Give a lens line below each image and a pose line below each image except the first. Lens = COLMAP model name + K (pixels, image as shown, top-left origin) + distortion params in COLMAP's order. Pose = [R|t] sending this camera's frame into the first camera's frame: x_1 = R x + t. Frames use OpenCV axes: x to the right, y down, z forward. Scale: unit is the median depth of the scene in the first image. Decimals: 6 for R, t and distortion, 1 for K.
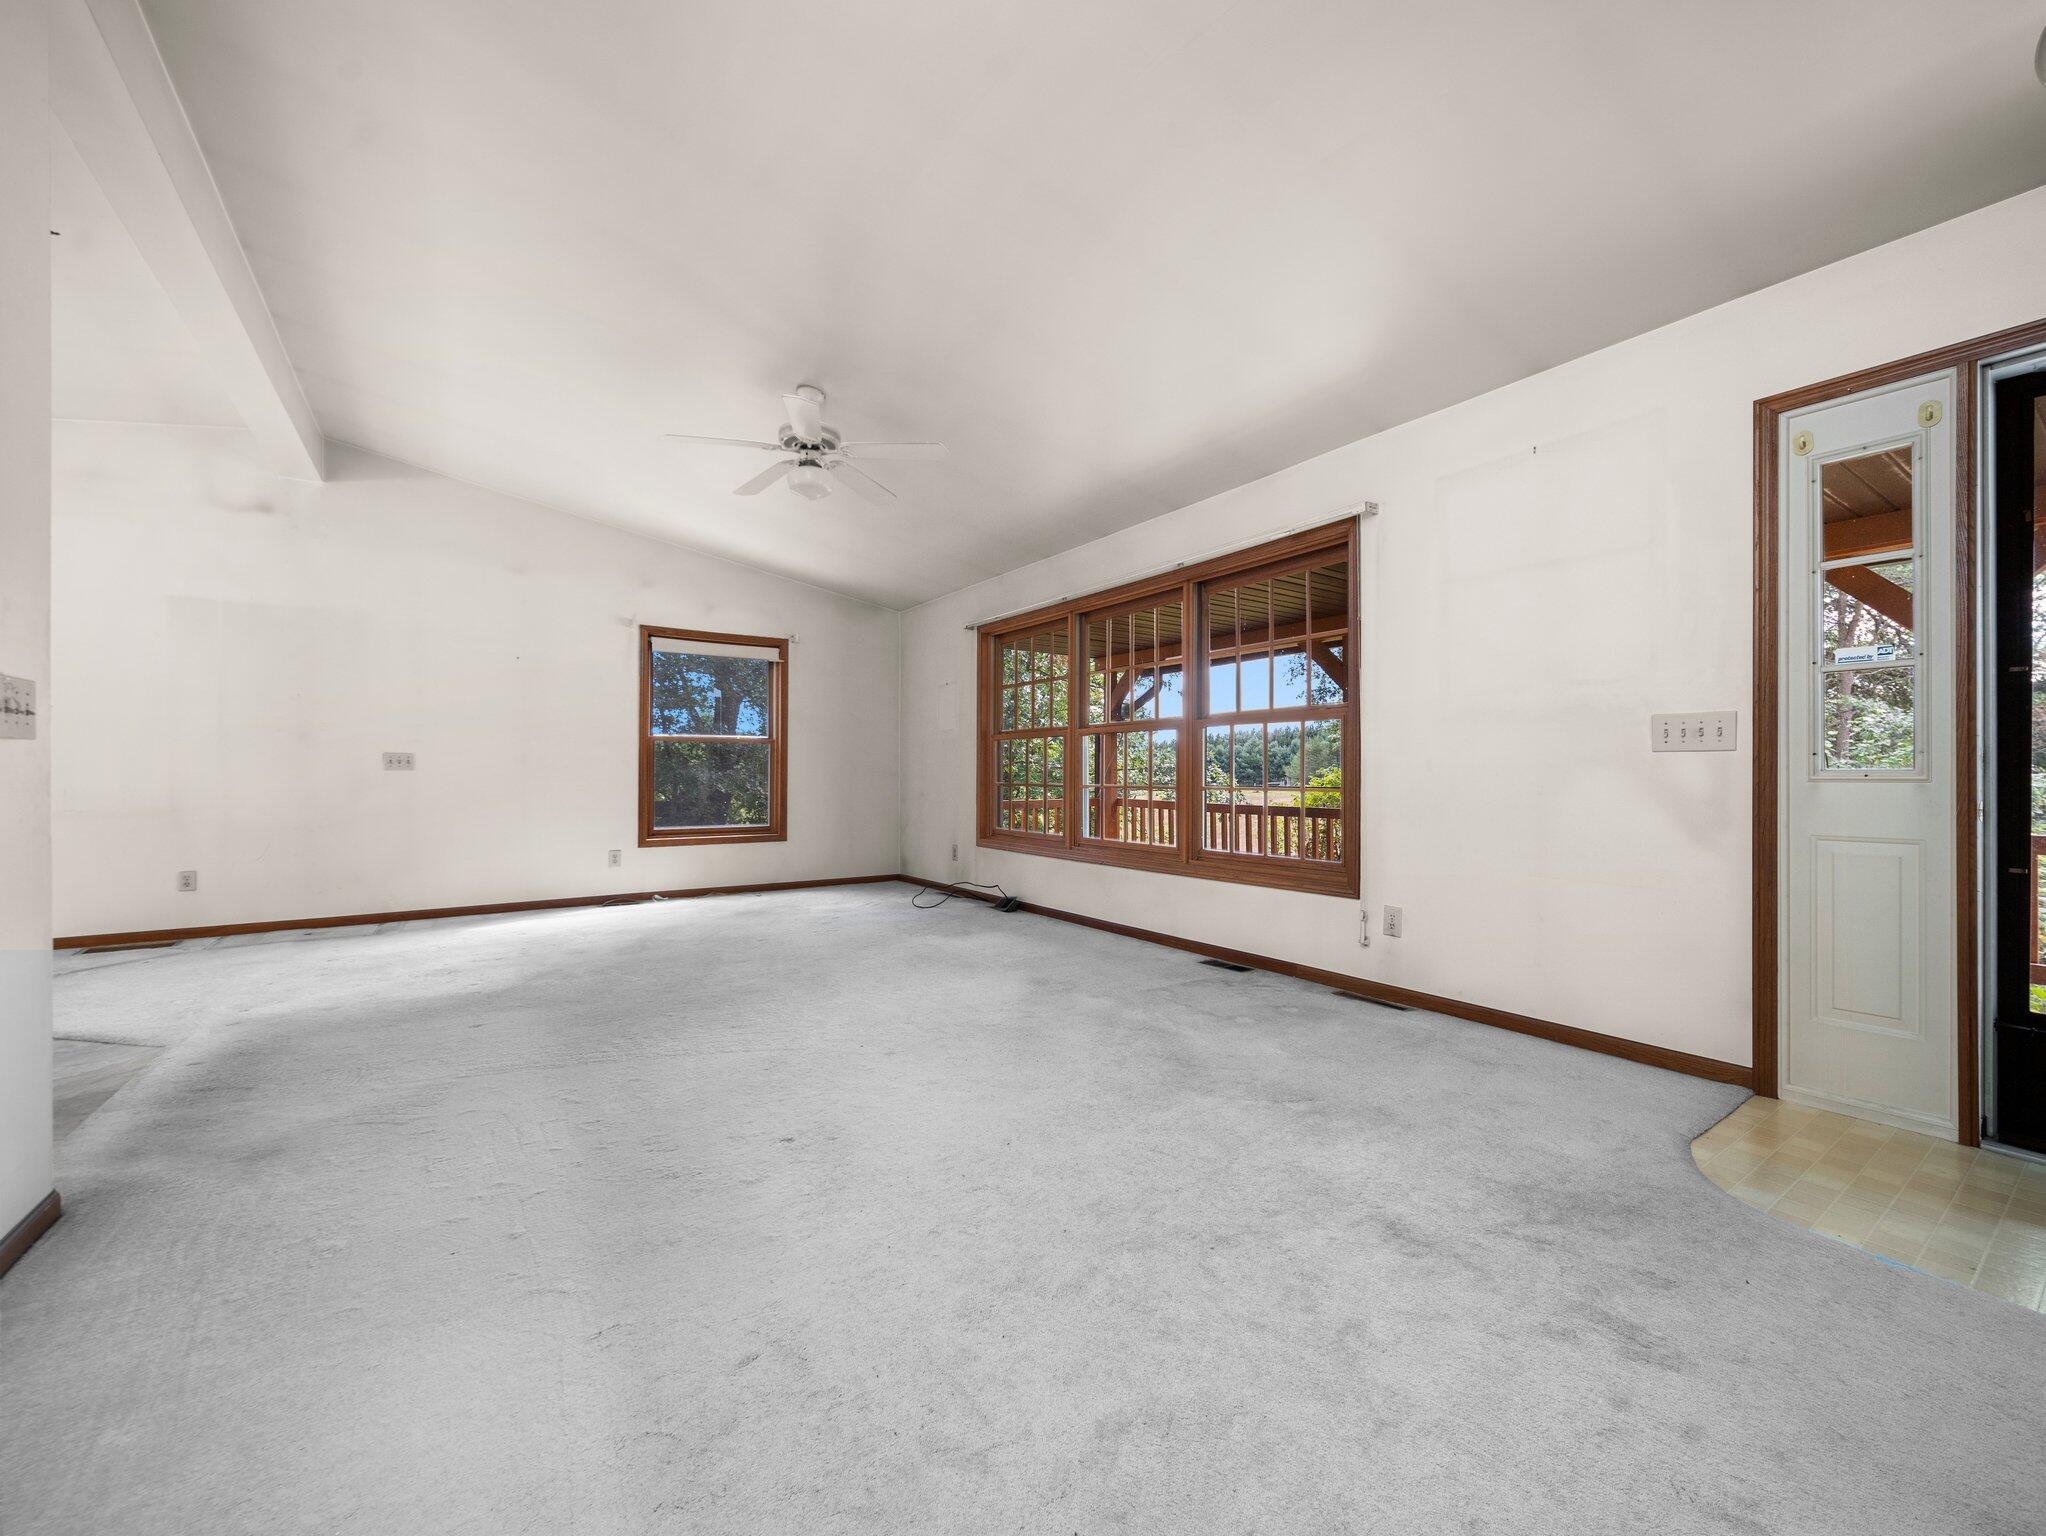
lens RADIAL K [[809.2, 0, 1026.4], [0, 809.2, 778.4], [0, 0, 1]] dist [-0.000156, 0.000116]
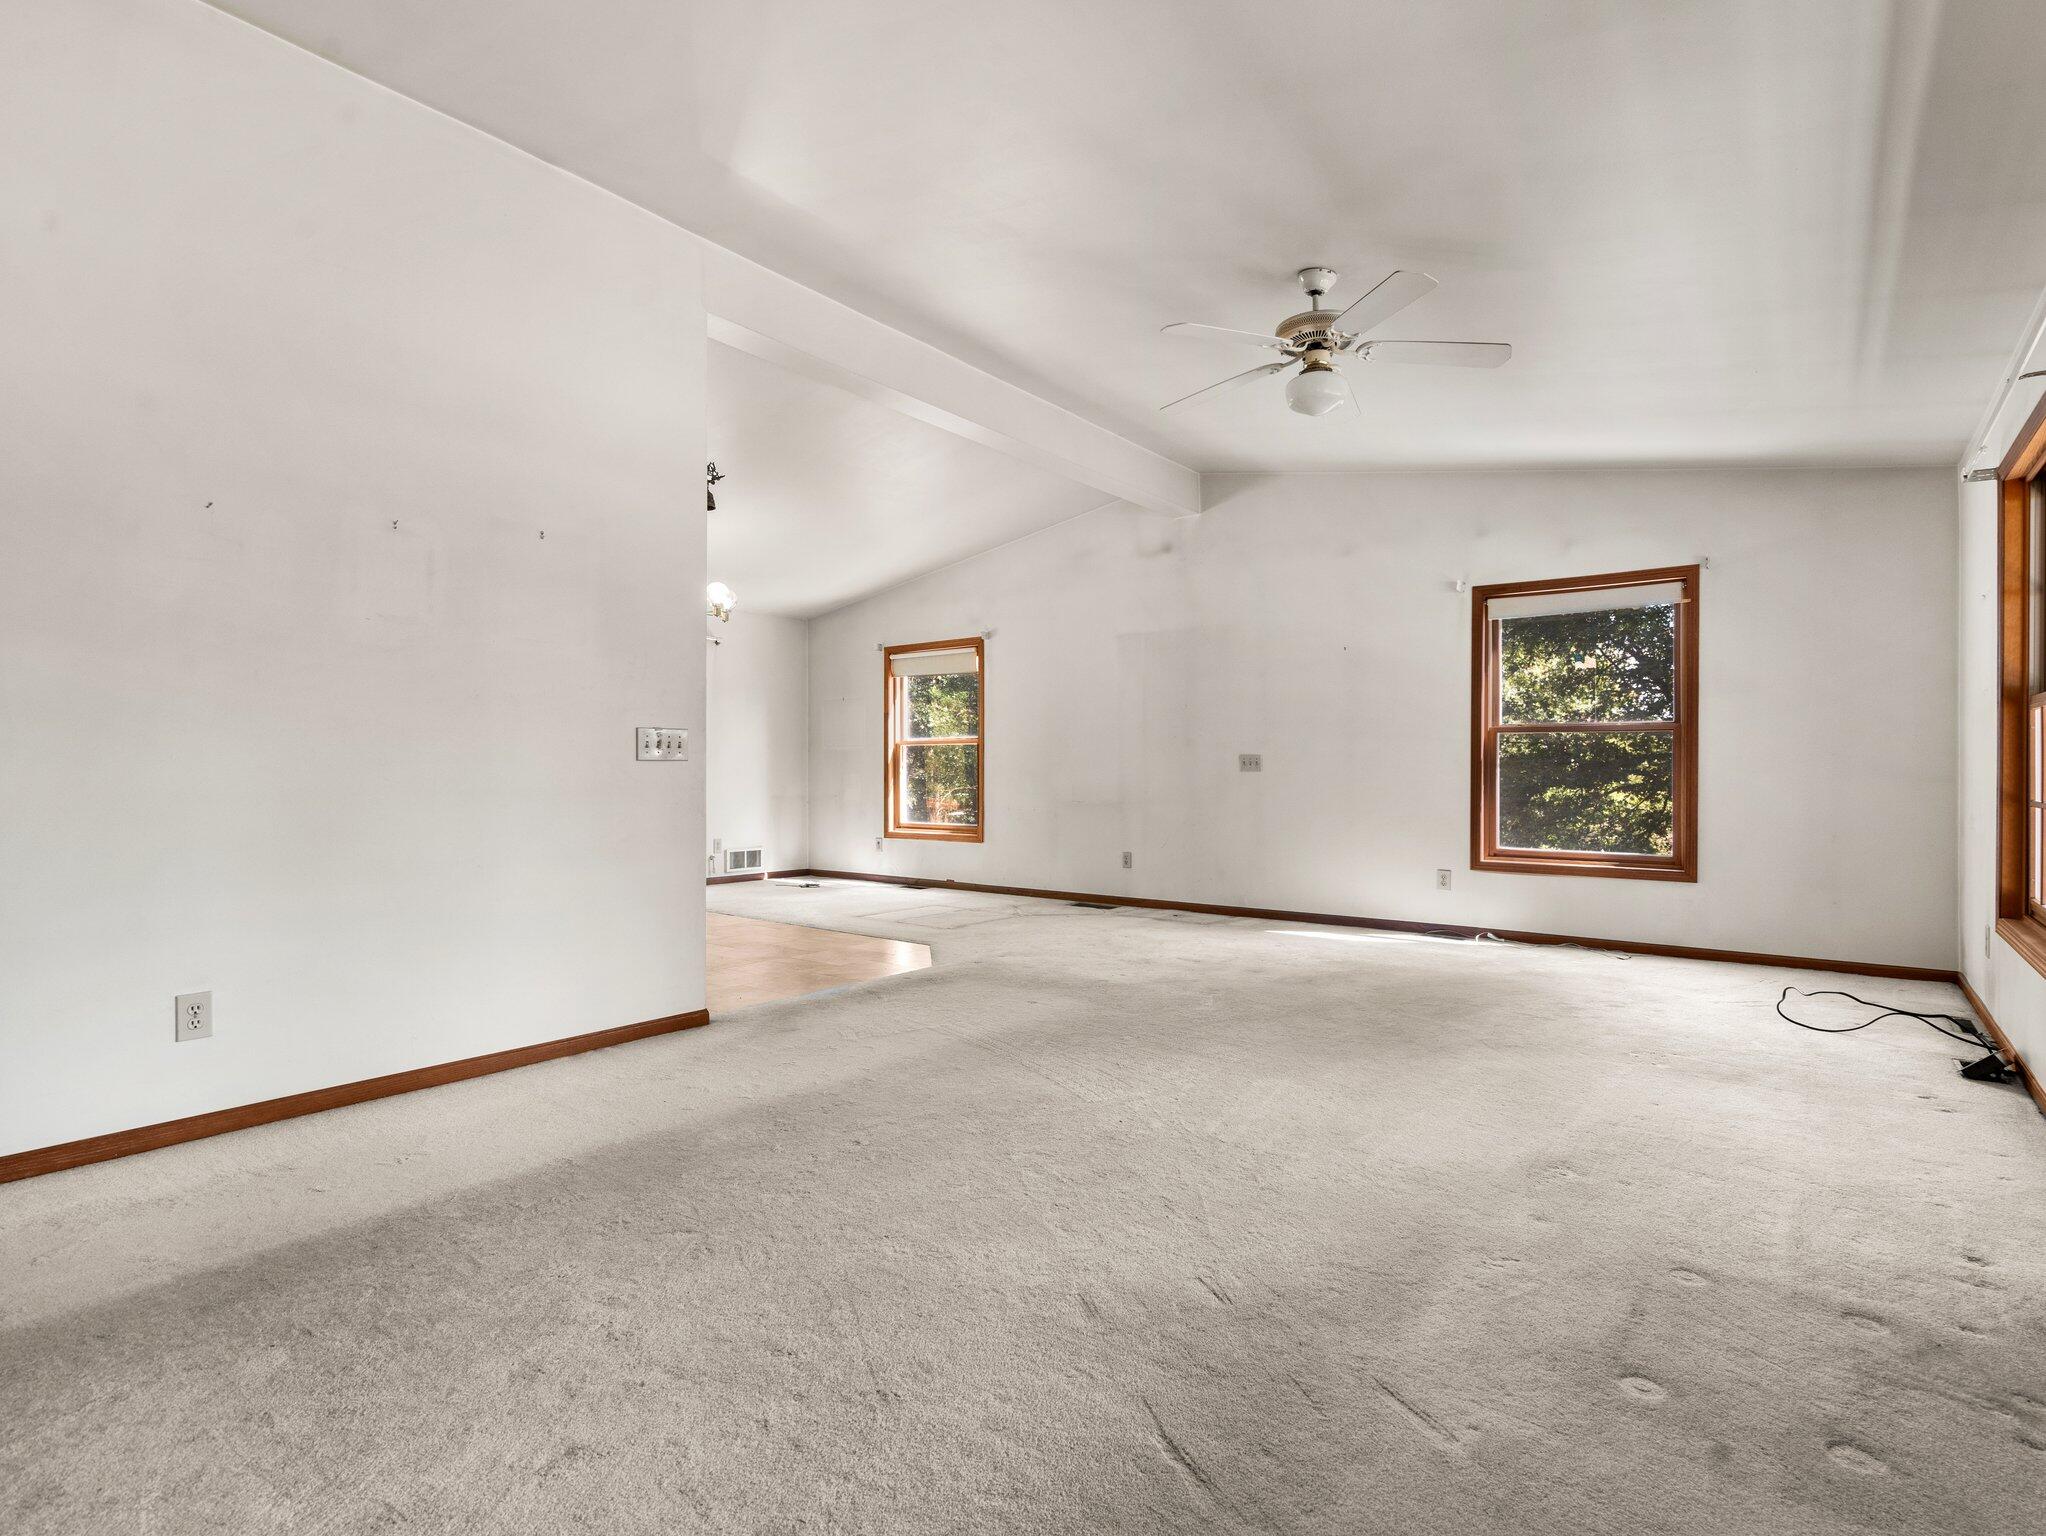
lens RADIAL K [[1039.1, 0, 1023.0], [0, 1039.1, 768.0], [0, 0, 1]] dist [-0.001429, -0.000006]
pose [[0.306532, -0.000363, -0.951860, 0.374610], [-0.005926, 0.999980, -0.002289, -0.009036], [0.951842, 0.006342, 0.306523, 0.293422]]
